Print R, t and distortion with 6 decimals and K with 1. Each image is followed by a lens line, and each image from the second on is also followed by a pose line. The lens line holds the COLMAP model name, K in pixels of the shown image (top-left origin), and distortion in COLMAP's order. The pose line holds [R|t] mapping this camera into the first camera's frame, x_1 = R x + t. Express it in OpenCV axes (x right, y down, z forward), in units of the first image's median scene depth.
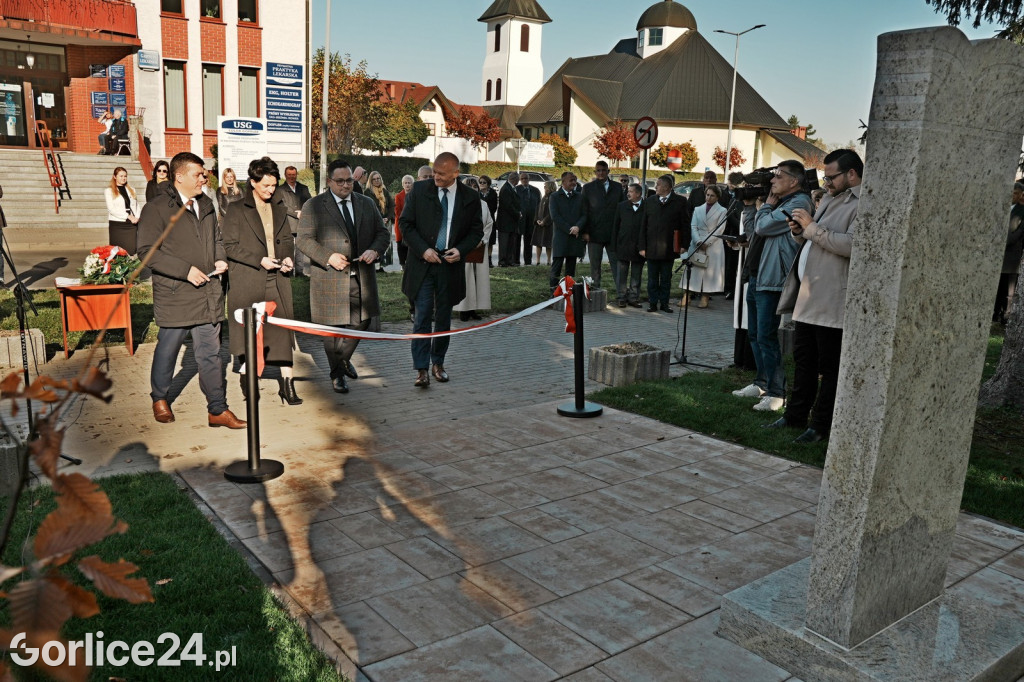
lens RADIAL K [[813.2, 0, 507.5], [0, 813.2, 333.7], [0, 0, 1]] dist [-0.091813, 0.090032]
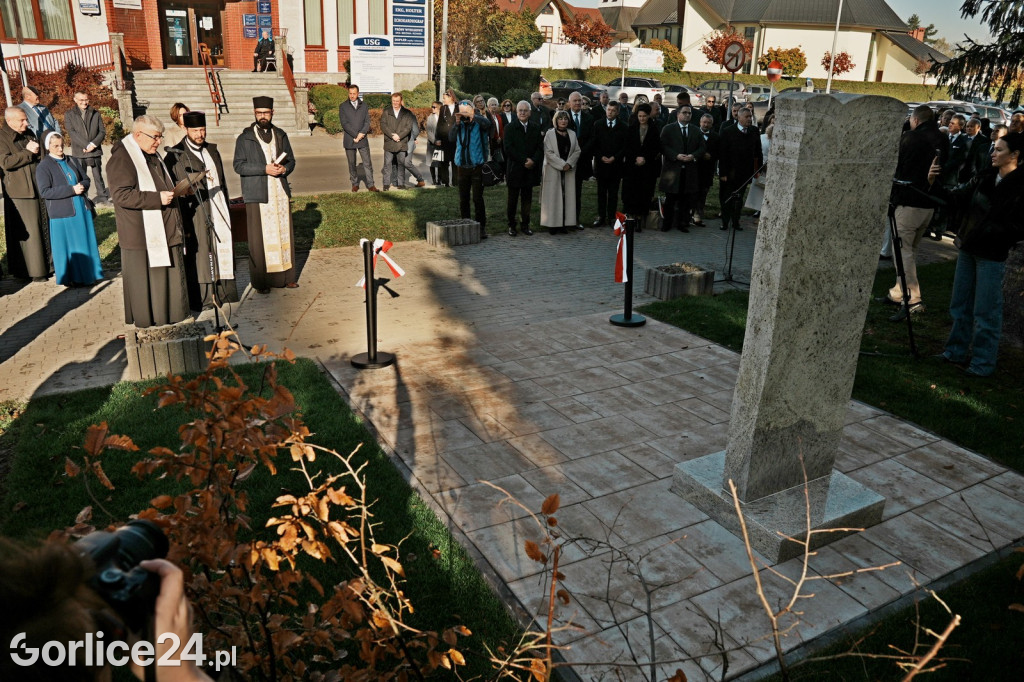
lens RADIAL K [[761.2, 0, 513.5], [0, 761.2, 330.7], [0, 0, 1]] dist [-0.121095, 0.083387]
pose [[0.990362, 0.039953, -0.132619, 0.085483], [-0.021356, 0.990091, 0.138792, -0.058811], [0.136850, -0.134622, 0.981402, -0.209185]]
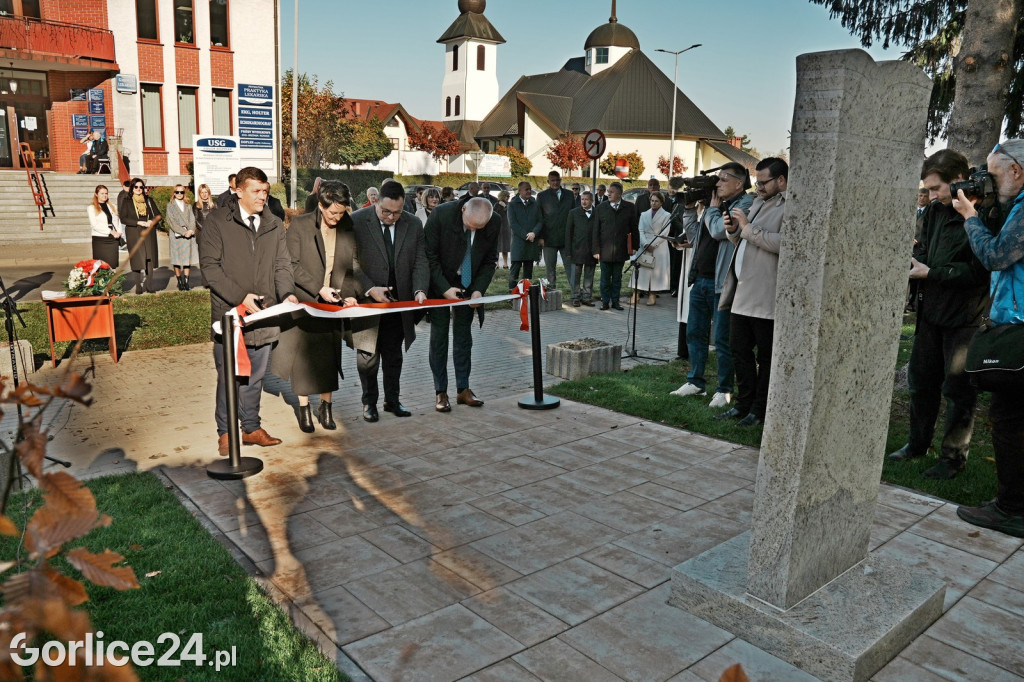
lens RADIAL K [[761.2, 0, 509.8], [0, 761.2, 333.3], [0, 0, 1]] dist [-0.121095, 0.083387]
pose [[0.998399, -0.024705, 0.050885, 0.001706], [0.024699, 0.999695, 0.000747, 0.000447], [-0.050888, 0.000511, 0.998704, -0.004730]]
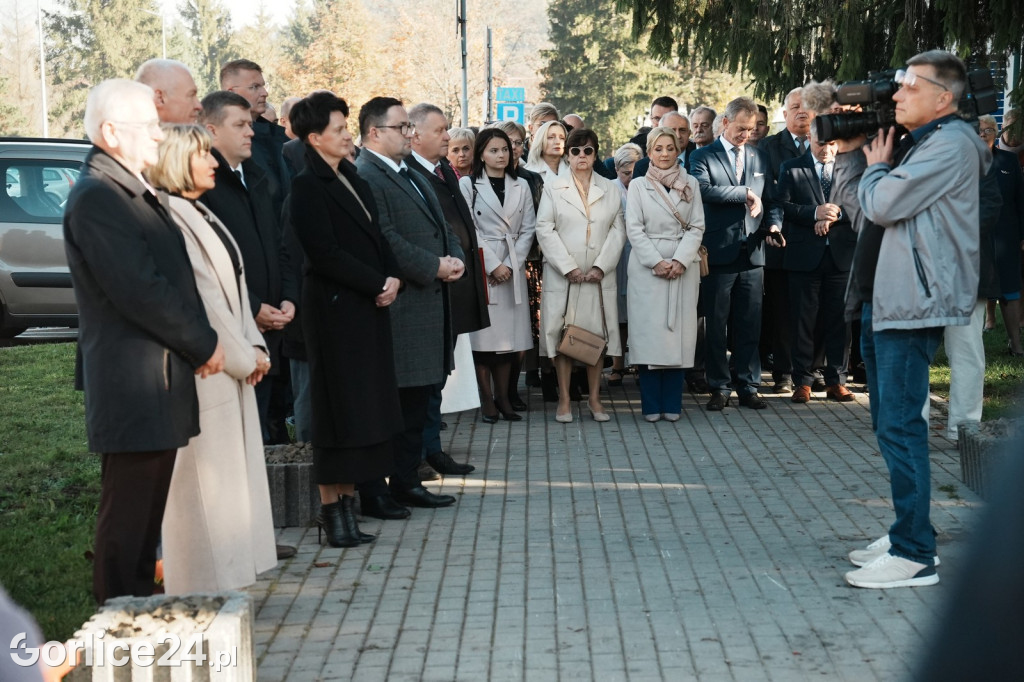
lens RADIAL K [[2267.4, 0, 519.0], [0, 2267.4, 345.1], [0, 0, 1]] dist [0.521670, 0.000000]
pose [[0.596762, -0.113702, 0.794322, -1.320996], [0.191952, 0.981397, -0.003731, -0.171827], [-0.779121, 0.154698, 0.607485, 0.804683]]
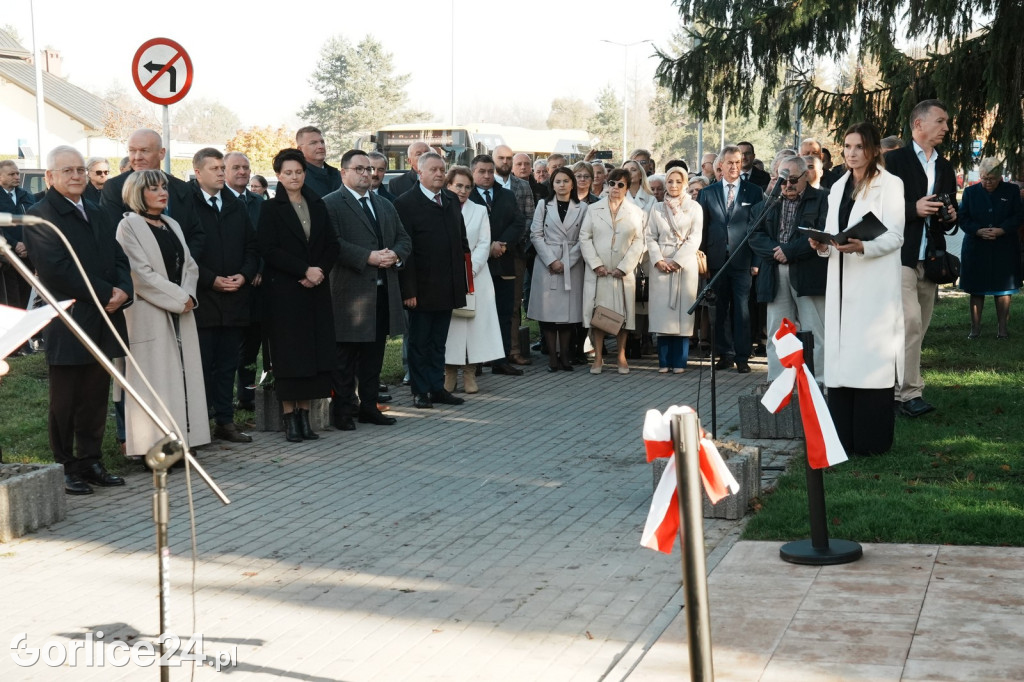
lens RADIAL K [[1677.1, 0, 516.6], [0, 1677.1, 336.9], [0, 0, 1]] dist [0.338800, 0.000000]
pose [[0.804060, -0.098731, 0.586293, -0.927290], [0.150900, 0.987714, -0.040619, -0.046734], [-0.575080, 0.121132, 0.809080, 0.170931]]
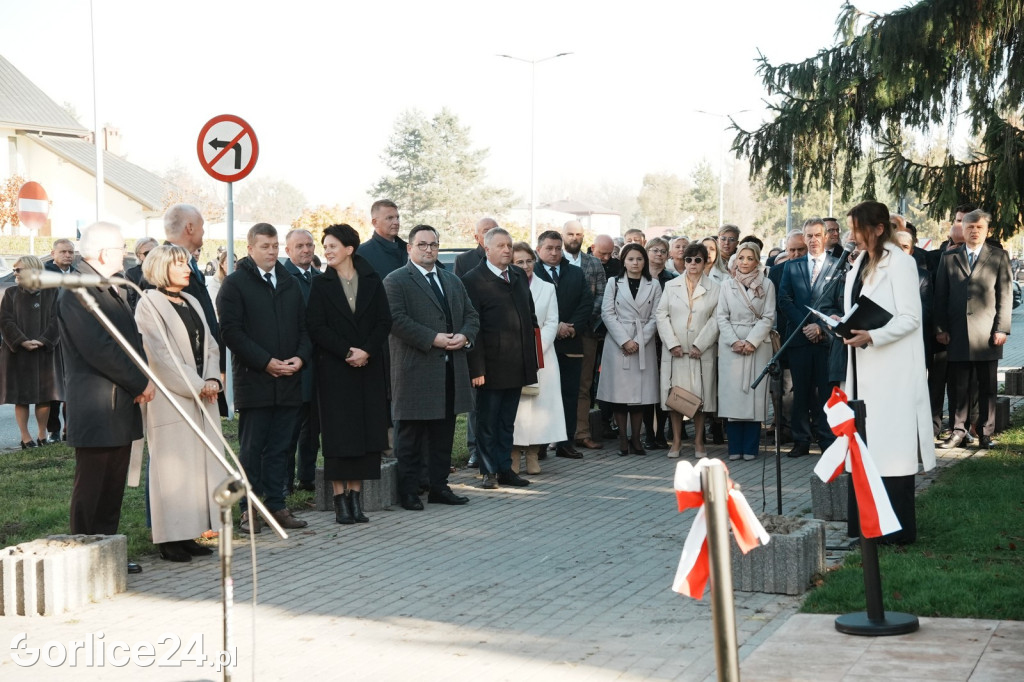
lens RADIAL K [[1841.8, 0, 515.2], [0, 1841.8, 340.6], [0, 0, 1]] dist [0.416257, 0.000000]
pose [[0.831770, -0.068039, 0.550935, -1.001951], [0.145047, 0.984620, -0.097386, -0.010943], [-0.535836, 0.160914, 0.828846, 0.023724]]
